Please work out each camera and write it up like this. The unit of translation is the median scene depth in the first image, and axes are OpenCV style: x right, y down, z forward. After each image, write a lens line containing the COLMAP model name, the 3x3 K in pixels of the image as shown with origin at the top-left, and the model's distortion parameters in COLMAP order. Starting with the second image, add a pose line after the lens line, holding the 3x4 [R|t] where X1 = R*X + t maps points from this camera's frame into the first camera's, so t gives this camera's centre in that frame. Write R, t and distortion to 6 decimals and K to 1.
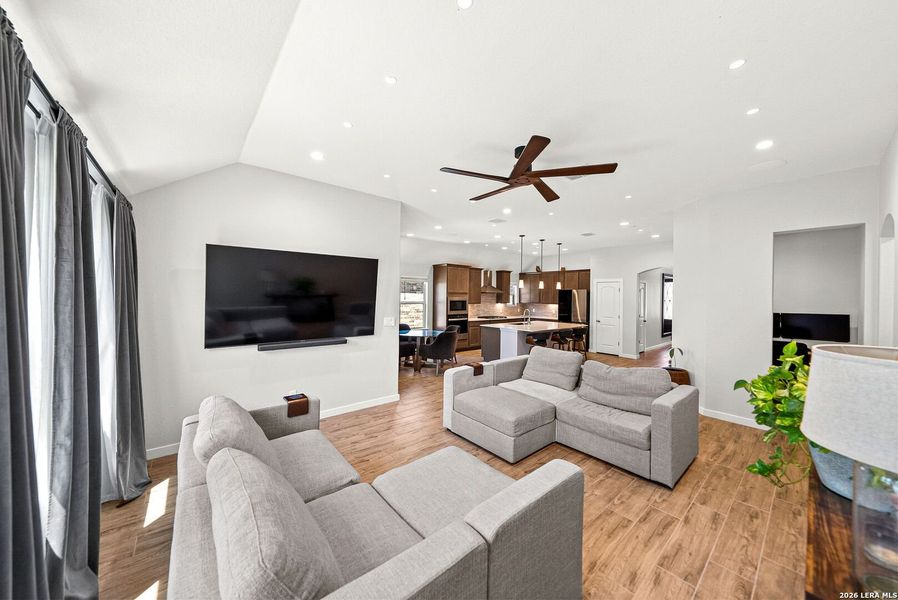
lens RADIAL K [[308.2, 0, 446.7], [0, 308.2, 294.9], [0, 0, 1]] dist [0.000412, 0.000038]
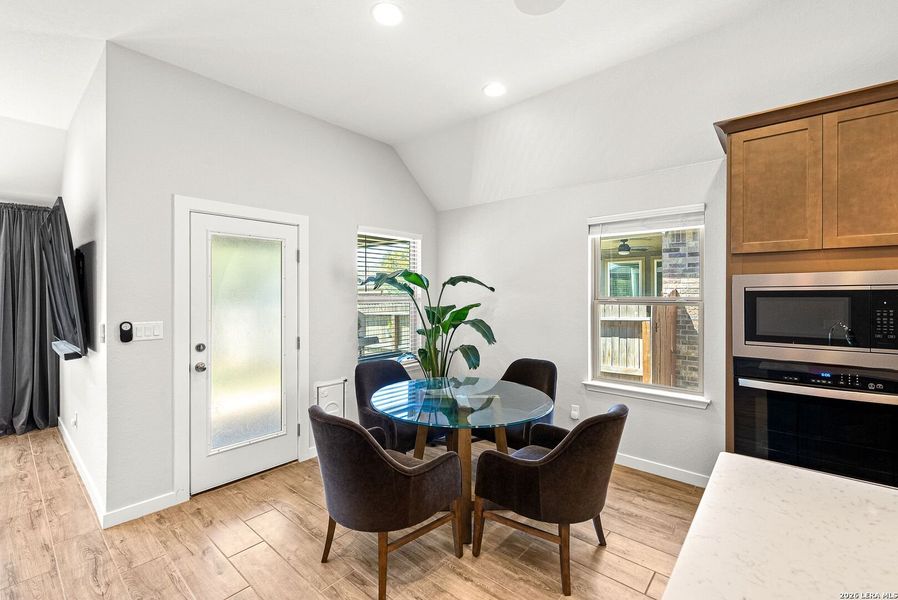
lens RADIAL K [[390.4, 0, 451.3], [0, 390.4, 292.7], [0, 0, 1]] dist [0.001458, 0.000214]
pose [[0.166735, -0.014214, -0.985899, 0.228359], [0.003584, 0.999898, -0.013810, 0.021497], [0.985995, -0.001231, 0.166769, 0.722261]]
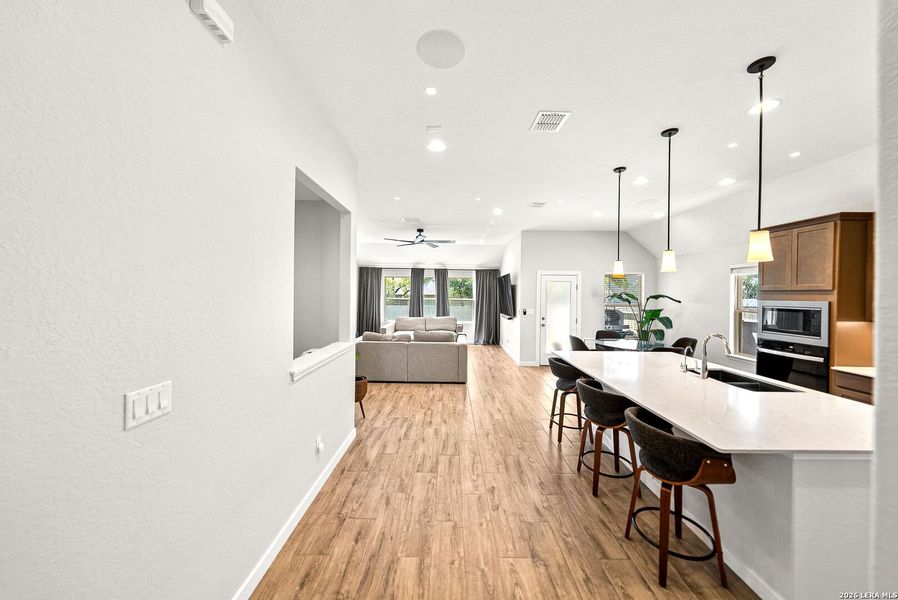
lens RADIAL K [[313.0, 0, 450.3], [0, 313.0, 292.6], [0, 0, 1]] dist [0.000608, 0.000091]
pose [[-0.639515, -0.025197, -0.768365, 0.635207], [-0.021920, 0.999654, -0.014537, 0.012124], [0.768466, 0.007546, -0.639846, 0.896896]]
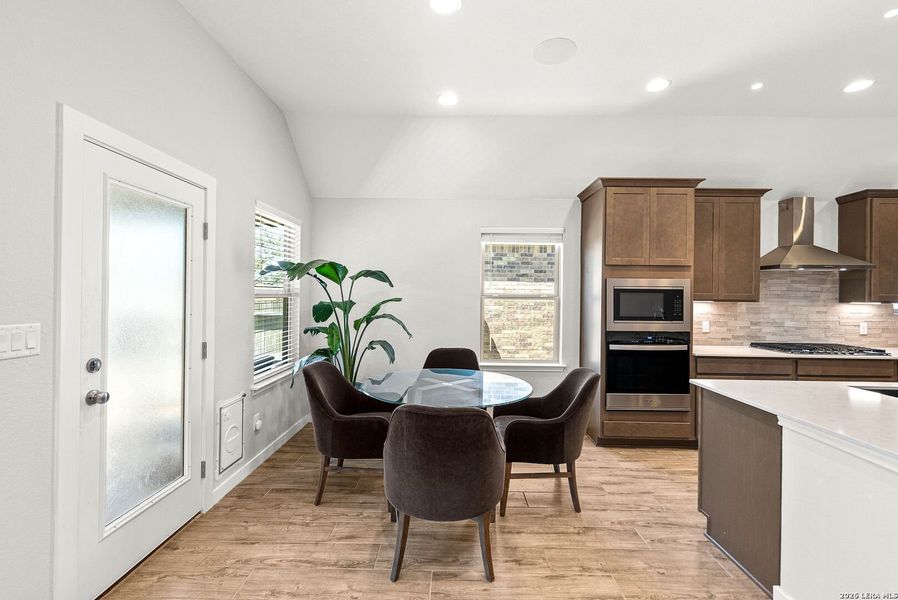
lens RADIAL K [[390.4, 0, 451.3], [0, 390.4, 292.7], [0, 0, 1]] dist [0.001458, 0.000214]
pose [[0.761436, -0.008798, -0.648180, 0.142078], [-0.001089, 0.999889, -0.014852, 0.027671], [0.648239, 0.012015, 0.761342, 0.541385]]
